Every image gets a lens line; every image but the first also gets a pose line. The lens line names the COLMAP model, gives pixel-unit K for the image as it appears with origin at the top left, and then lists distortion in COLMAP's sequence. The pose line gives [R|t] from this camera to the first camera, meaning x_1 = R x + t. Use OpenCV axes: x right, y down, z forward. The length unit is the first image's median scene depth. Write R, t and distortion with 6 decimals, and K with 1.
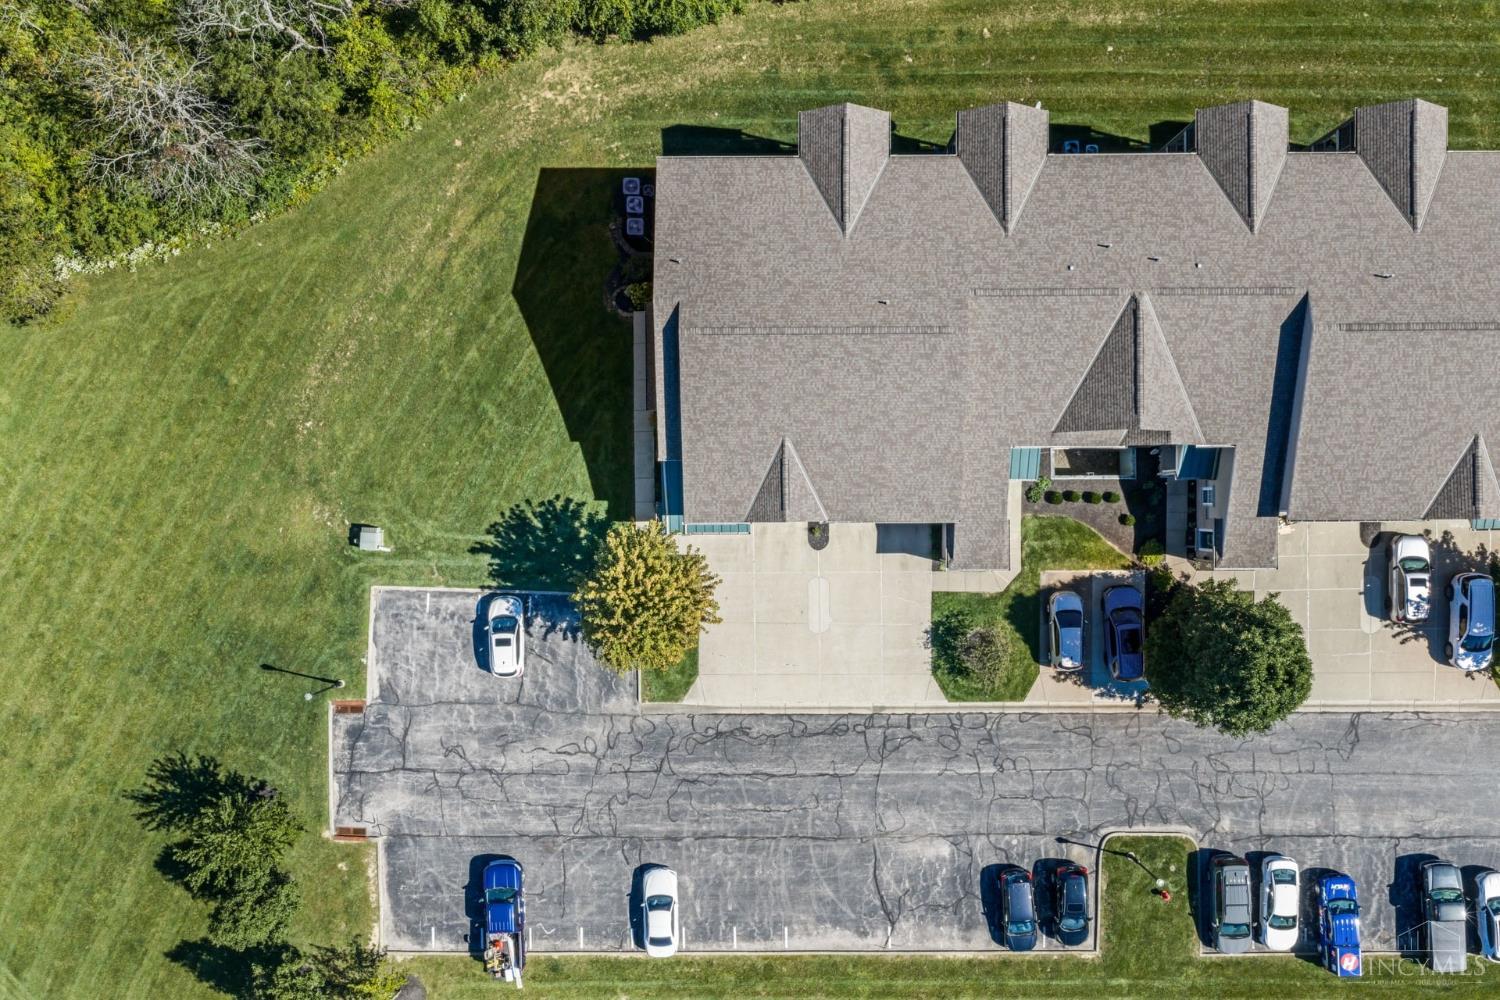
lens RADIAL K [[1193.7, 0, 751.9], [0, 1193.7, 502.4], [0, 0, 1]] dist [-0.004401, 0.001601]
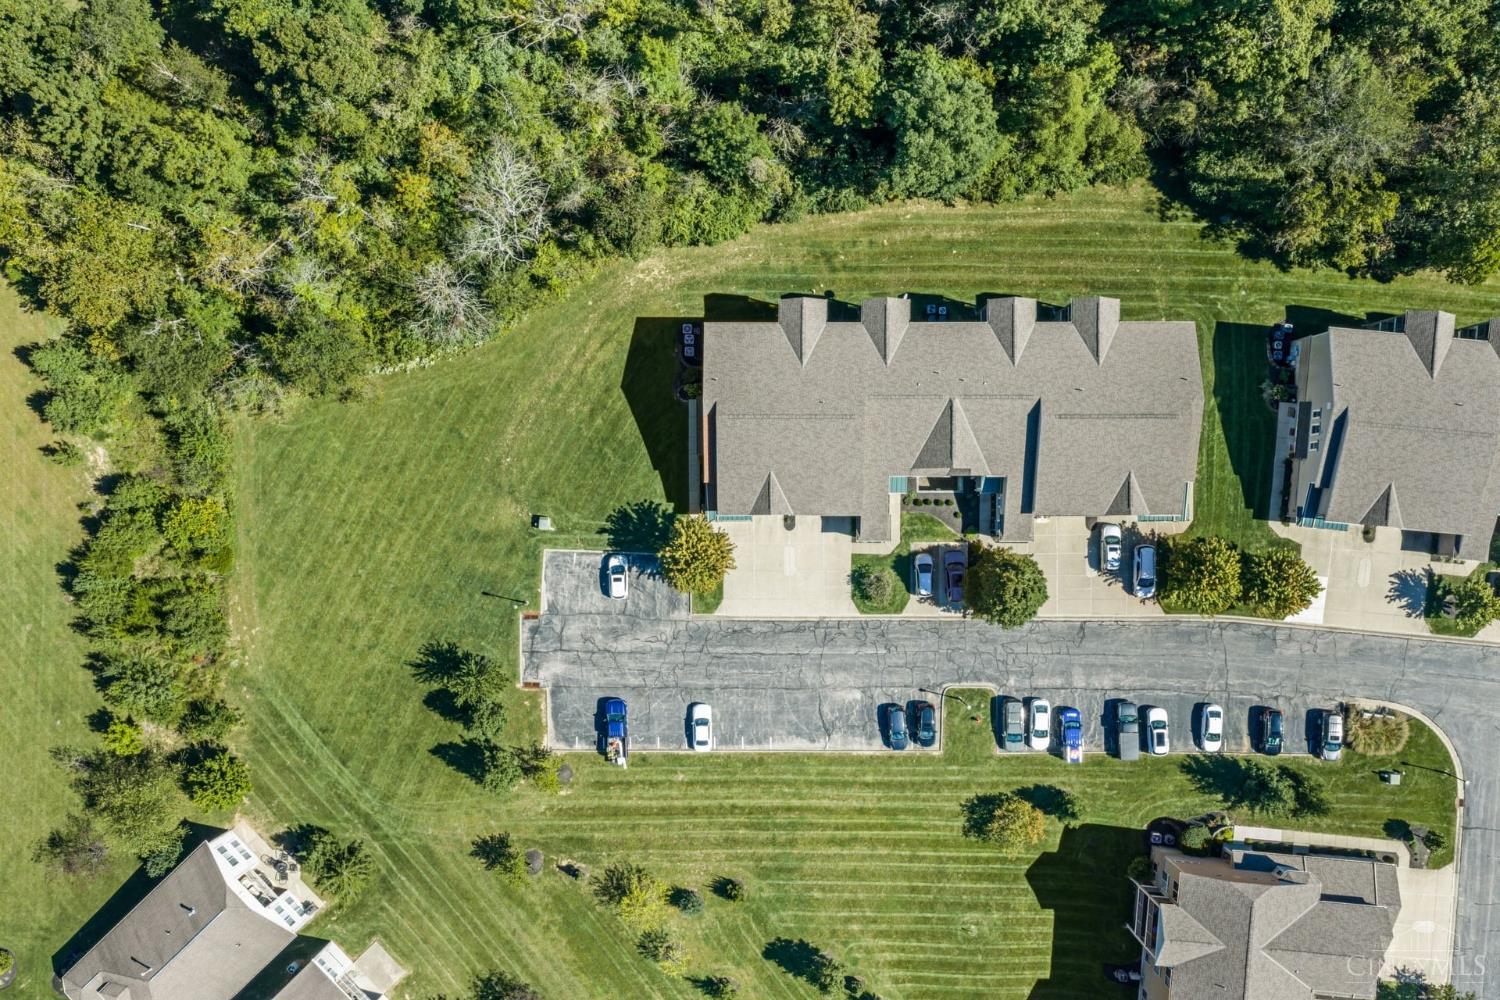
lens RADIAL K [[1193.7, 0, 747.6], [0, 1193.7, 497.9], [0, 0, 1]] dist [-0.004401, 0.001601]
pose [[0.999980, 0.005280, -0.003559, -0.002196], [-0.005288, 0.999984, -0.002227, -0.005696], [0.003547, 0.002245, 0.999991, -0.828426]]
